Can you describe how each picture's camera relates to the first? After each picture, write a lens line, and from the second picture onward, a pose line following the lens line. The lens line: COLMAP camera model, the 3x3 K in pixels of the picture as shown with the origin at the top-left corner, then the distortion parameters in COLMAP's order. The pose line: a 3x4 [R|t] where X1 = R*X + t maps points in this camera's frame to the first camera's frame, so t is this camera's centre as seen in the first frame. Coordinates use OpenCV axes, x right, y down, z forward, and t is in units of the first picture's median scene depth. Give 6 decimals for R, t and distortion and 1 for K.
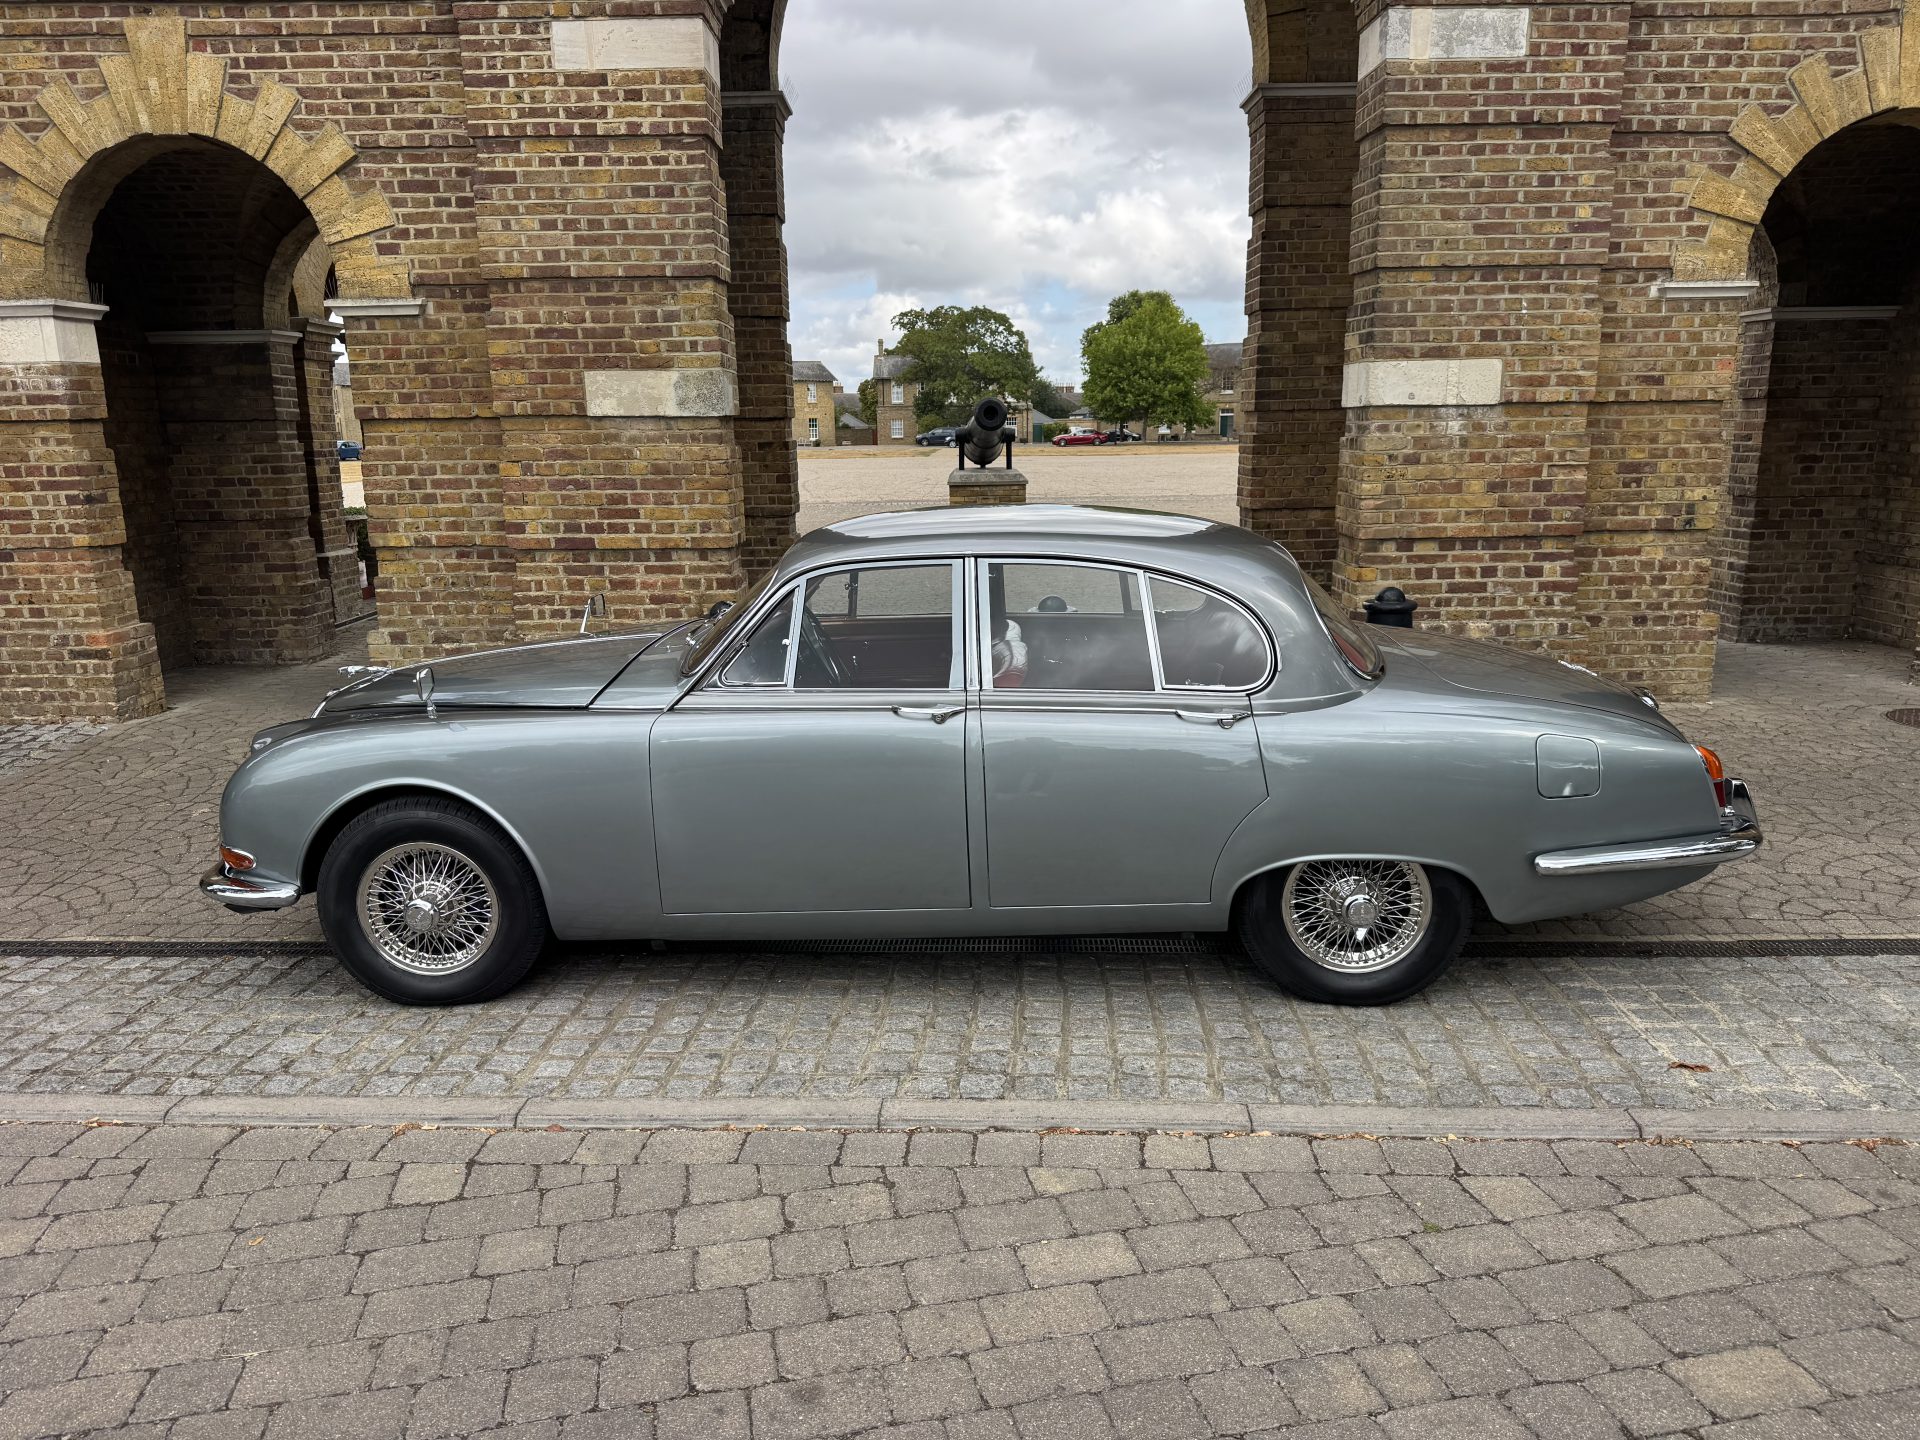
lens RADIAL K [[1352.6, 0, 950.2], [0, 1352.6, 716.8], [0, 0, 1]] dist [0.017744, -0.015251]
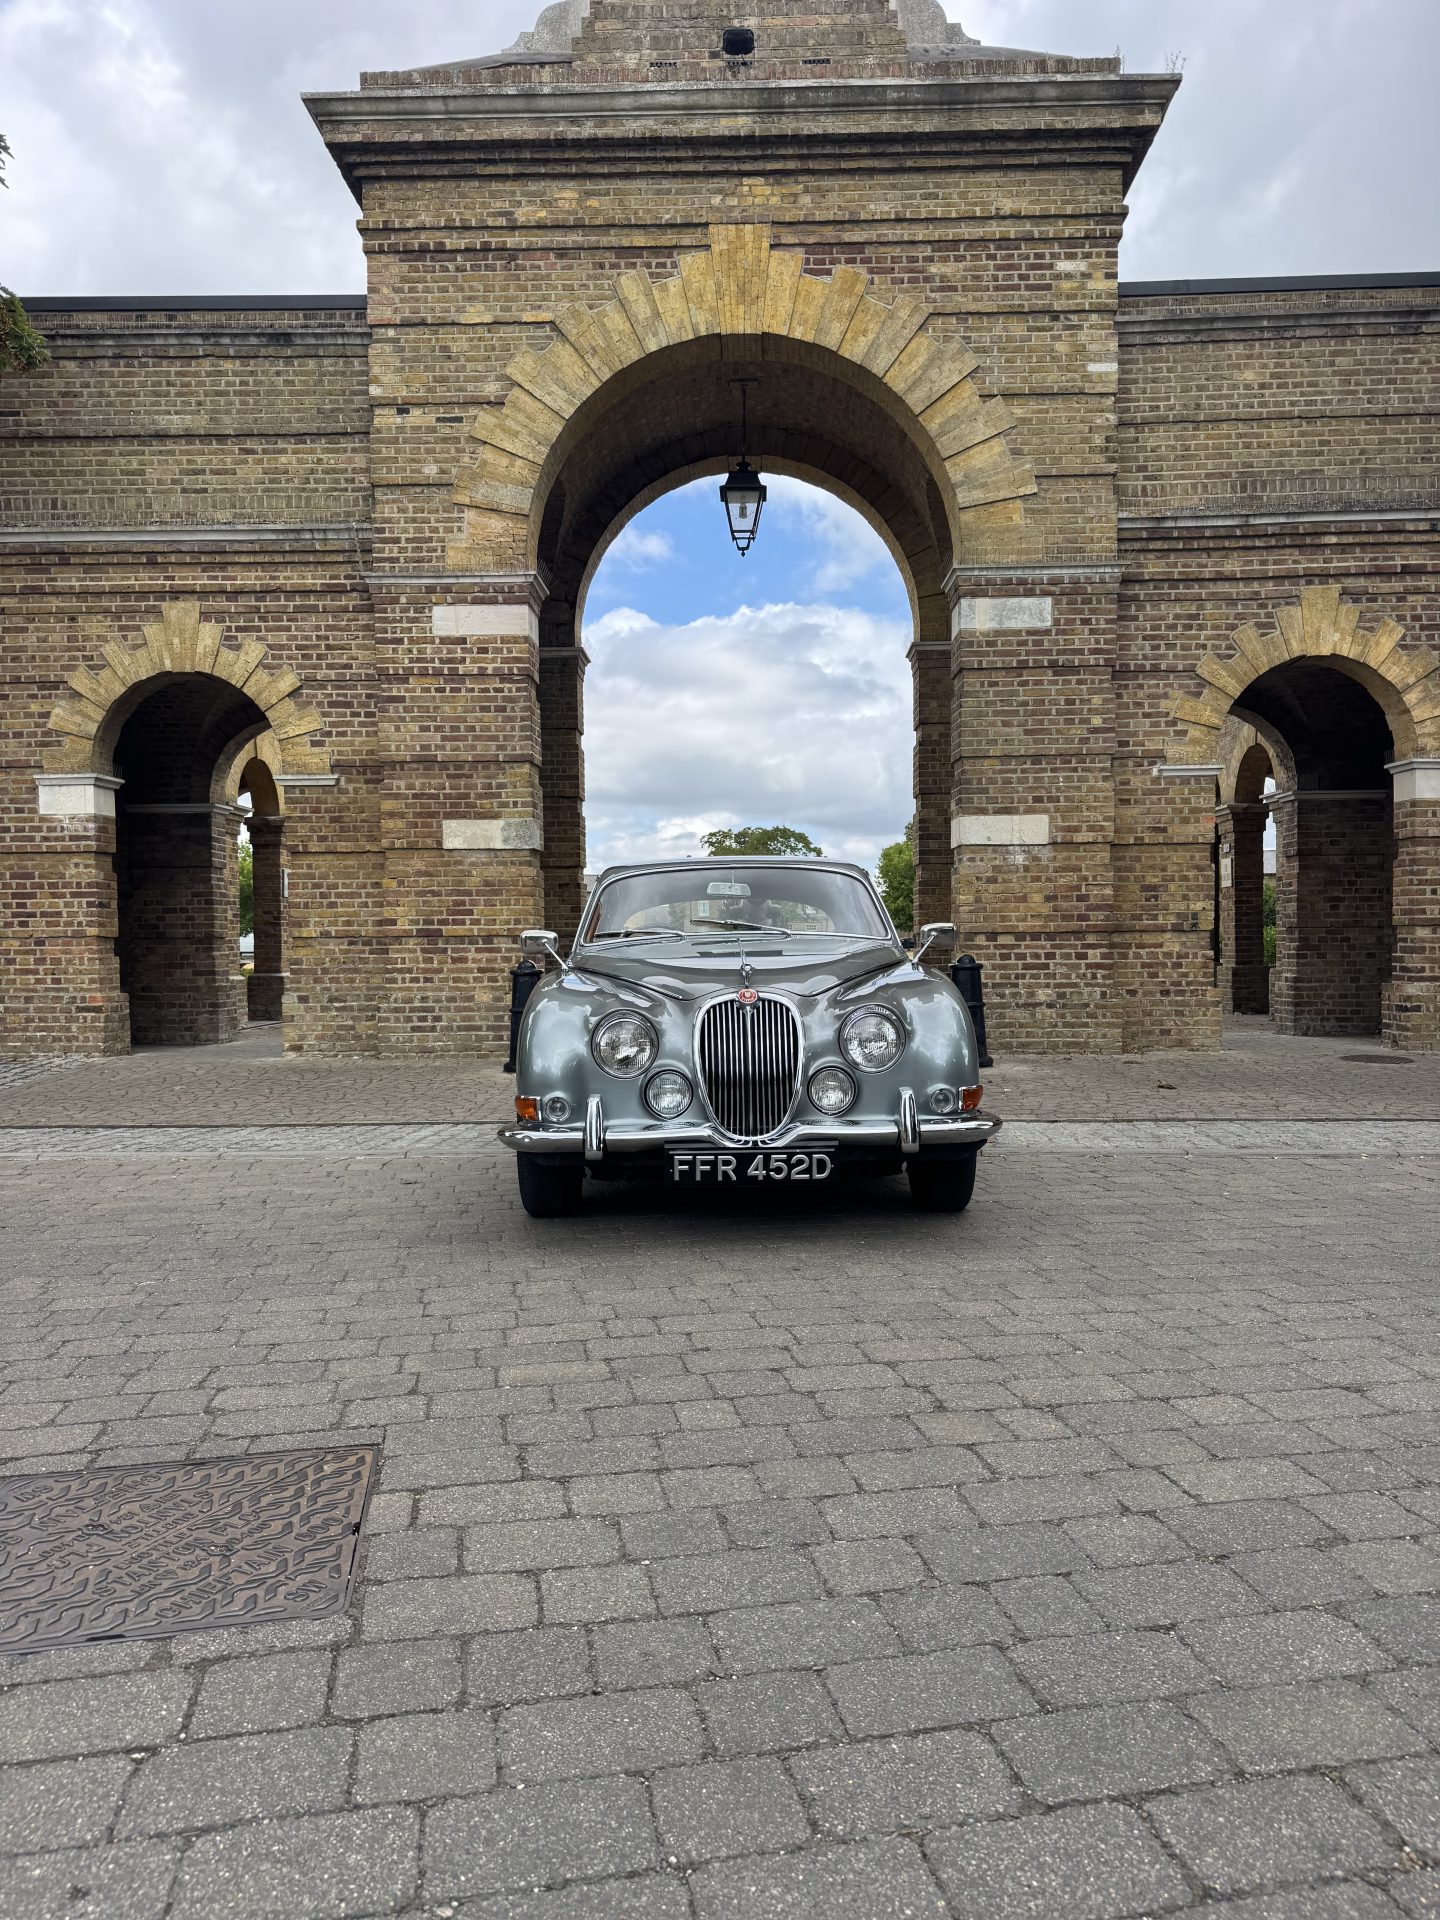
lens RADIAL K [[1327.7, 0, 720.0], [0, 1327.7, 971.3], [0, 0, 1]] dist [0.145181, -0.270901]
pose [[0.999571, 0.006476, -0.028553, 0.085906], [-0.011689, 0.982408, -0.186379, 0.189125], [0.026844, 0.186633, 0.982063, -0.437949]]
